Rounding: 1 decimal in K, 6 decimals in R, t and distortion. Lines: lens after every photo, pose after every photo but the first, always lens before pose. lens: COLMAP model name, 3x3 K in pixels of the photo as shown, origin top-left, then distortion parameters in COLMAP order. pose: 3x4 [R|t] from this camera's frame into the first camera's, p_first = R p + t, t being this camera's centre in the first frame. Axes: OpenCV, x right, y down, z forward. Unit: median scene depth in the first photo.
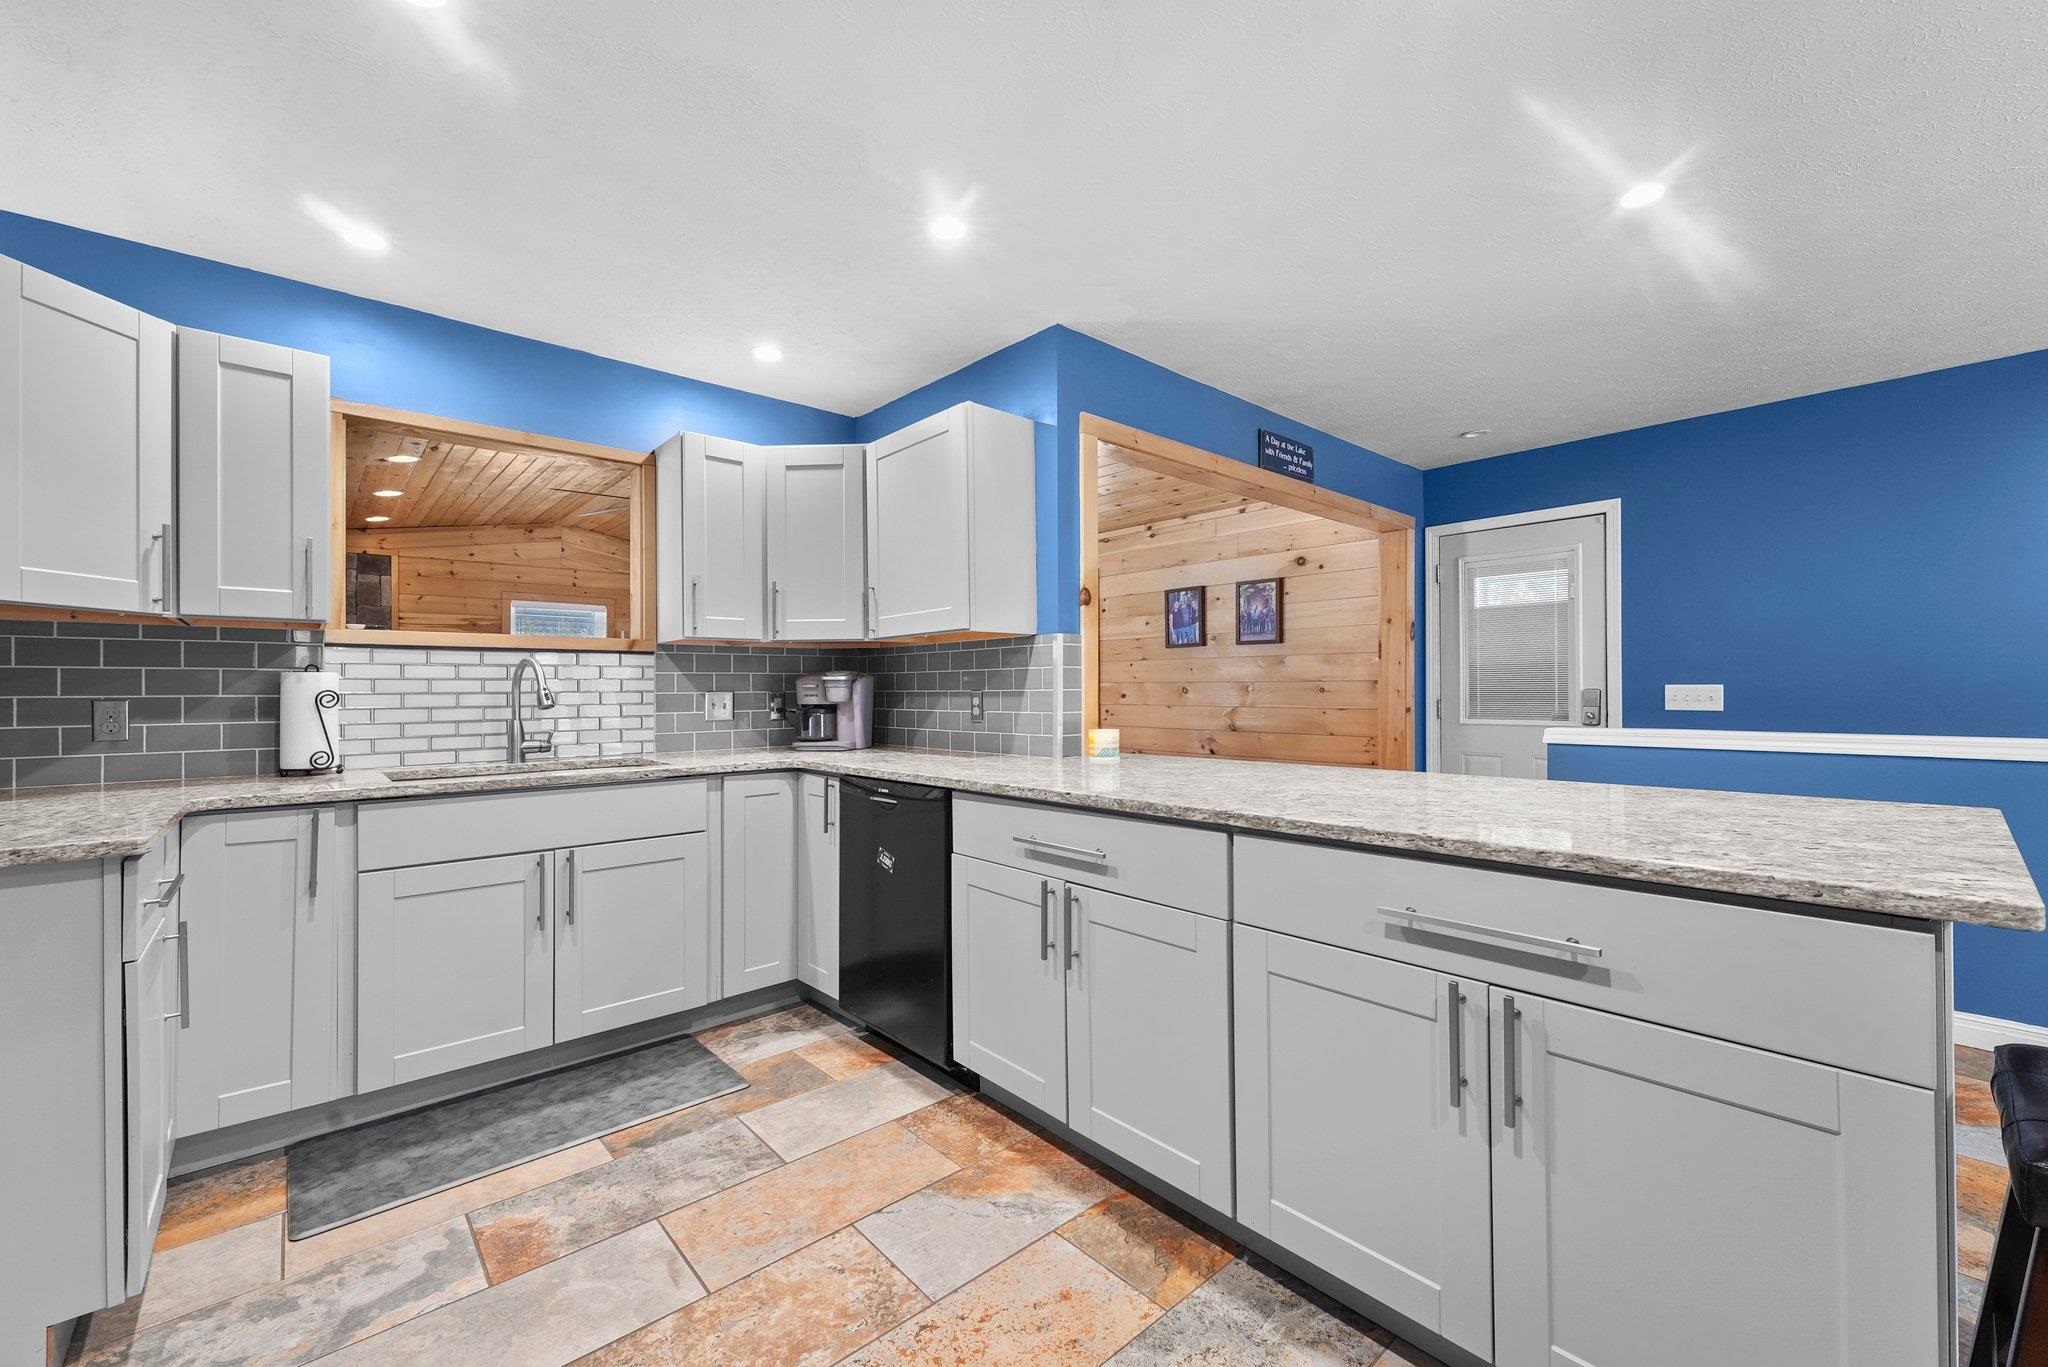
lens RADIAL K [[828.4, 0, 1027.8], [0, 828.4, 688.1], [0, 0, 1]] dist [0.002574, 0.000138]
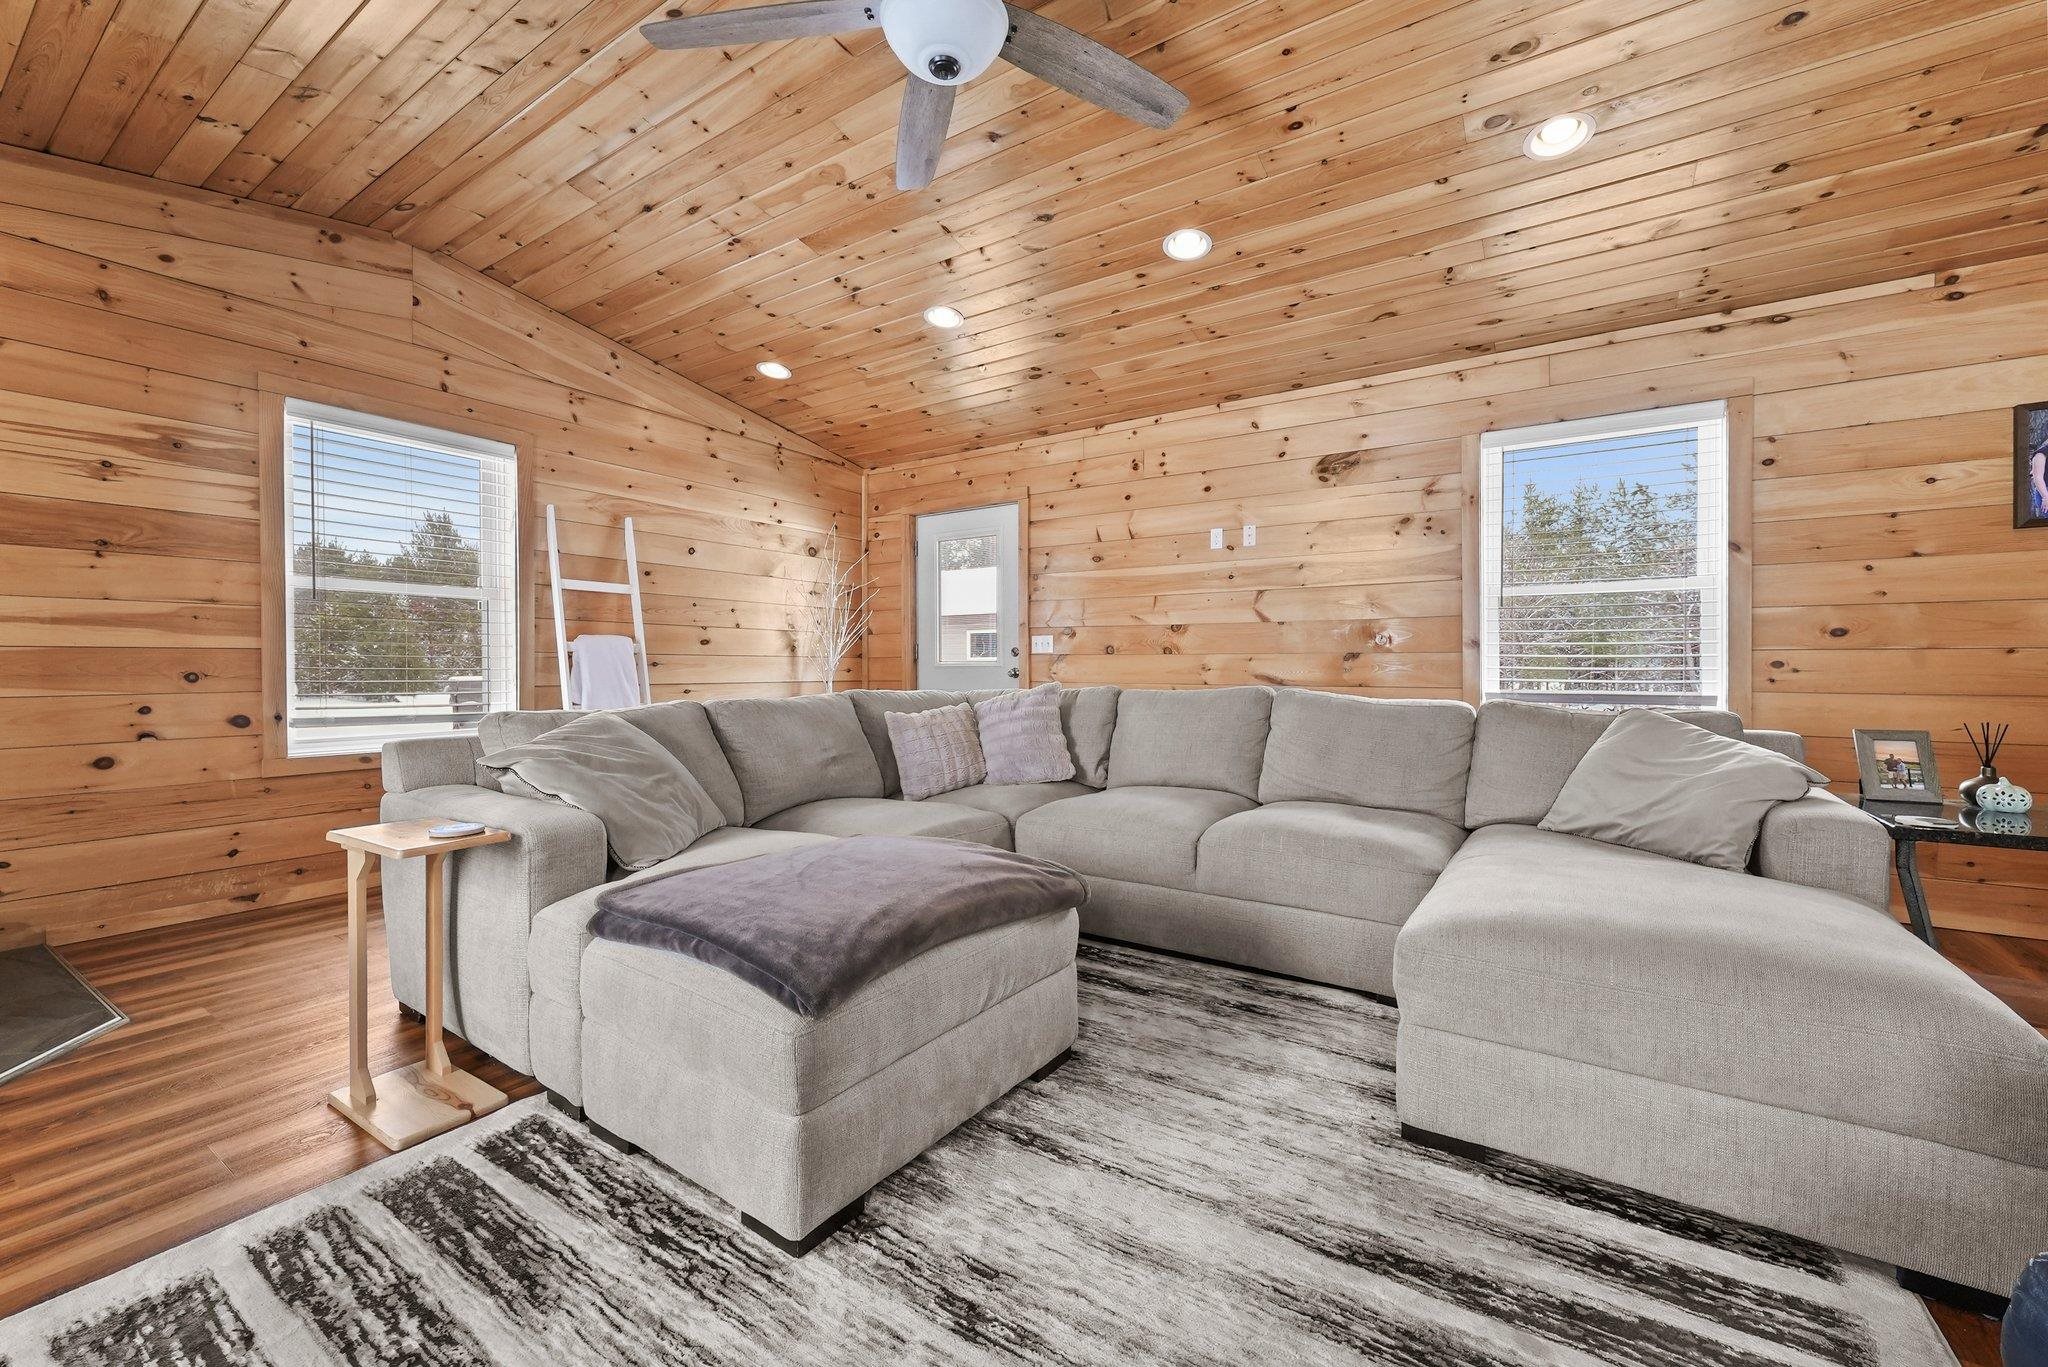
lens RADIAL K [[828.4, 0, 1023.4], [0, 828.4, 676.8], [0, 0, 1]] dist [0.002574, 0.000138]
pose [[0.967735, -0.000686, 0.251970, -0.380493], [-0.002469, 0.999922, 0.012204, 0.023723], [-0.251958, -0.012432, 0.967658, 0.522029]]
